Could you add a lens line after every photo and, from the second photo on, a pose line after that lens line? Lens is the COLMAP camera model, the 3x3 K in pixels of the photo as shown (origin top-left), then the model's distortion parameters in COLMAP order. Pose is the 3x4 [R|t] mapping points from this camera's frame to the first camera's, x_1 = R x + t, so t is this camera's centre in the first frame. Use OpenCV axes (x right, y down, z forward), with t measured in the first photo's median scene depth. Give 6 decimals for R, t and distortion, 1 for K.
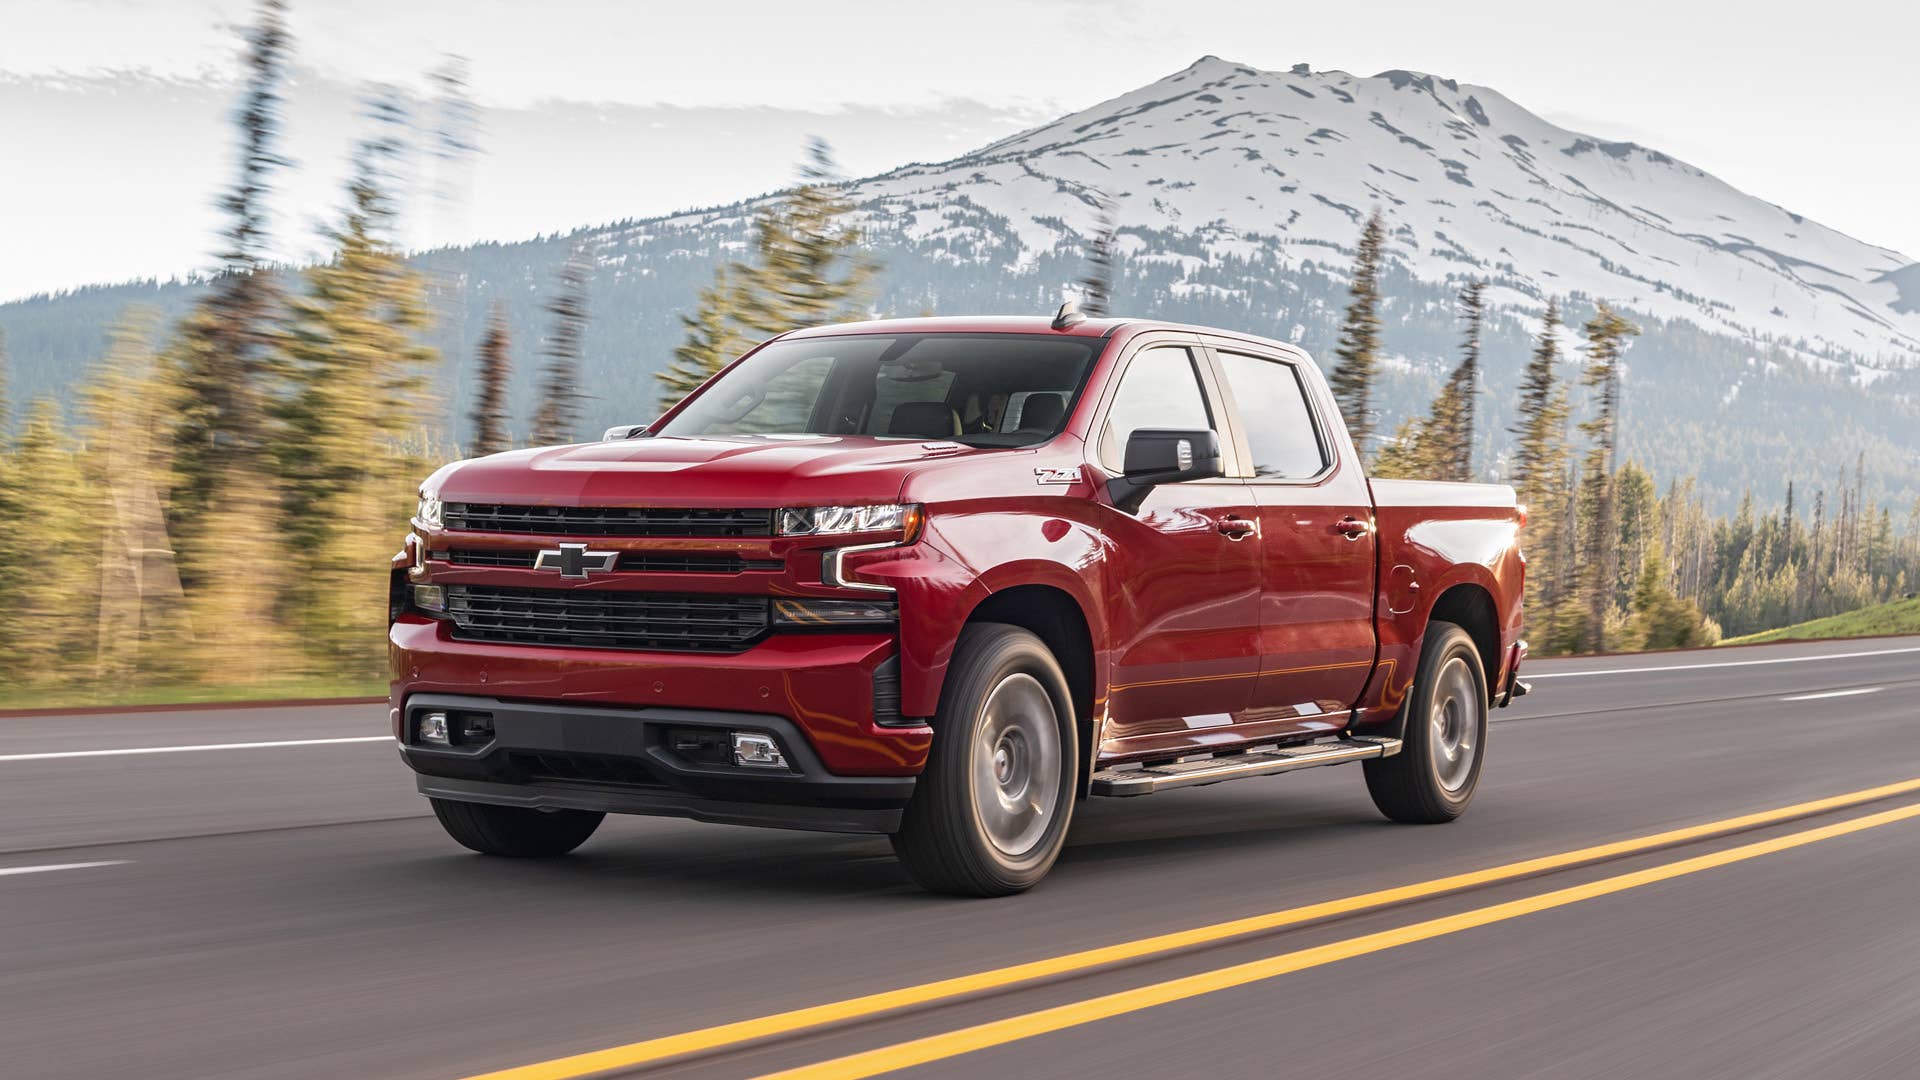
lens RADIAL K [[3006.9, 0, 960.0], [0, 3006.9, 540.0], [0, 0, 1]] dist [0.001545, 0.069593]
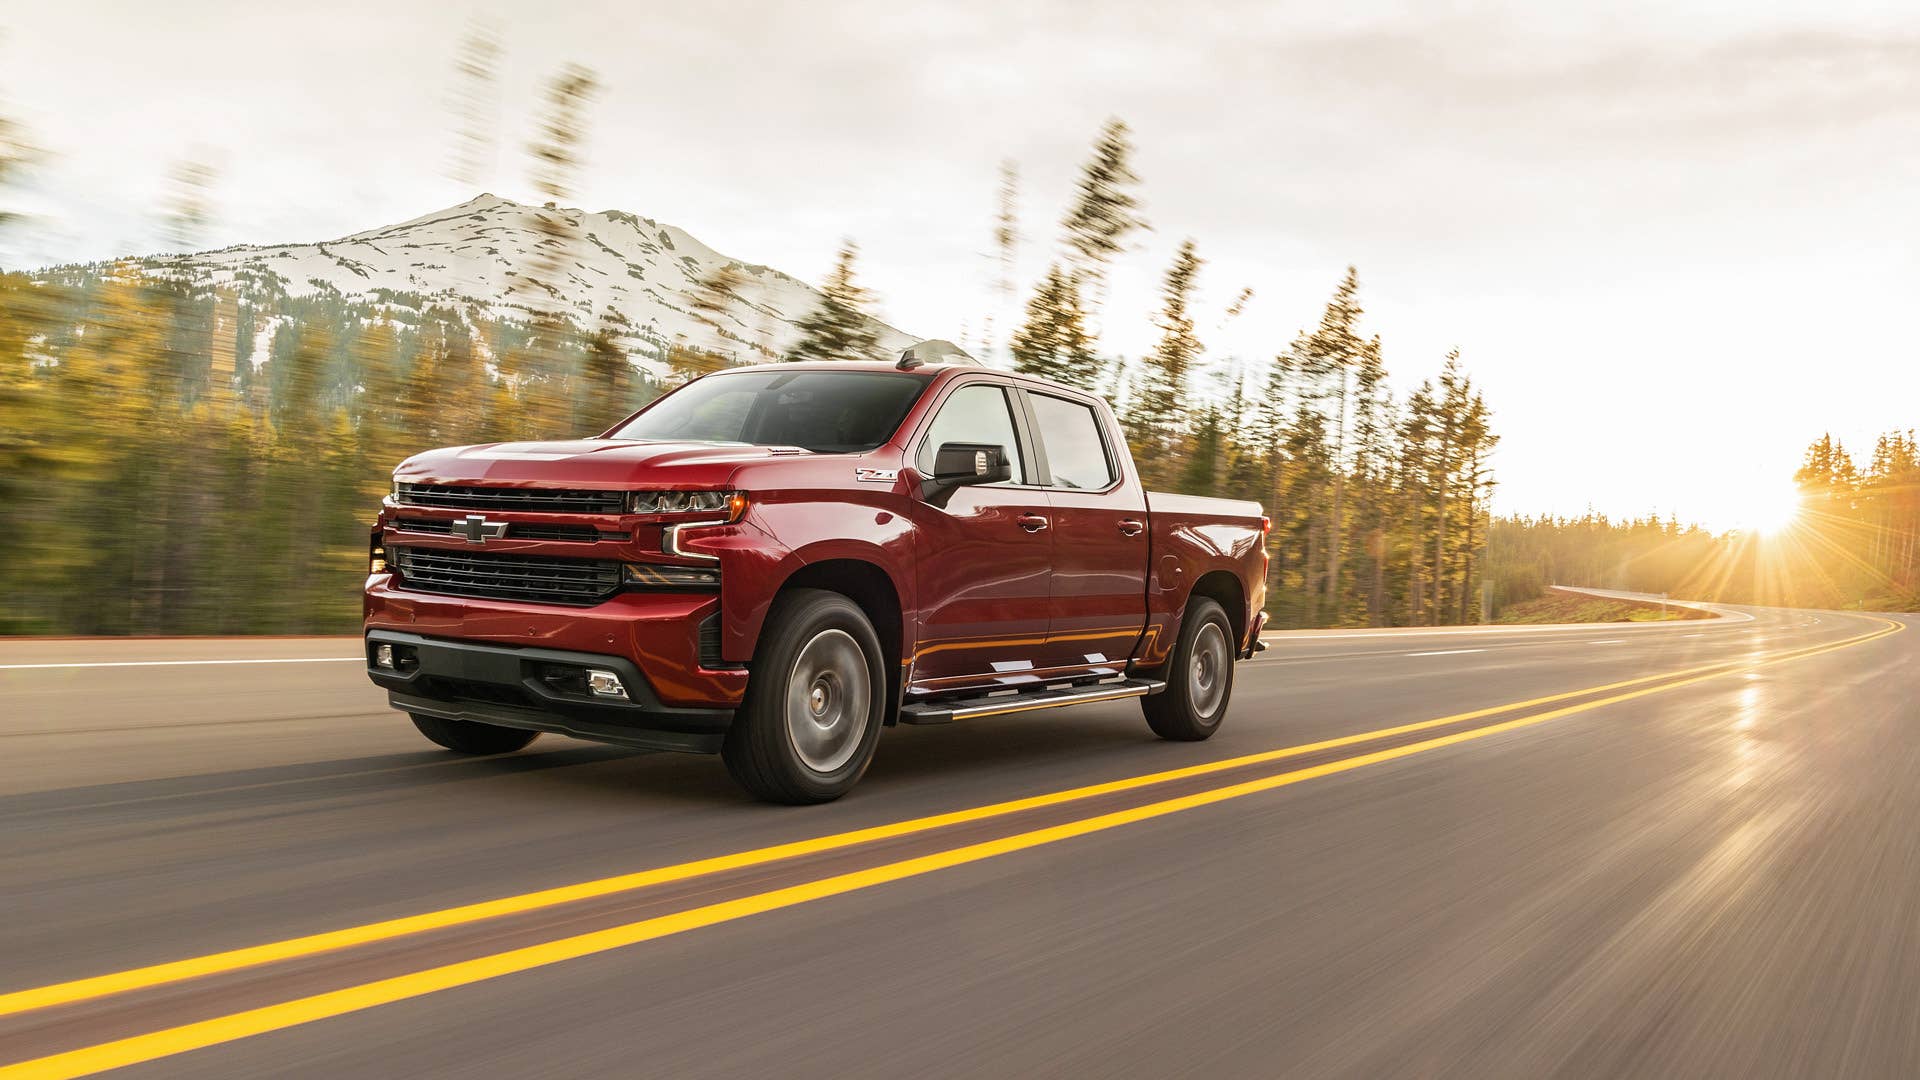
lens RADIAL K [[1694.8, 0, 960.0], [0, 1694.8, 540.0], [0, 0, 1]] dist [-0.067063, 0.000063]
pose [[0.999292, 0.028323, -0.024778, 0.084928], [-0.028352, 0.999598, -0.000810, 0.005724], [0.024745, 0.001512, 0.999693, 0.268584]]
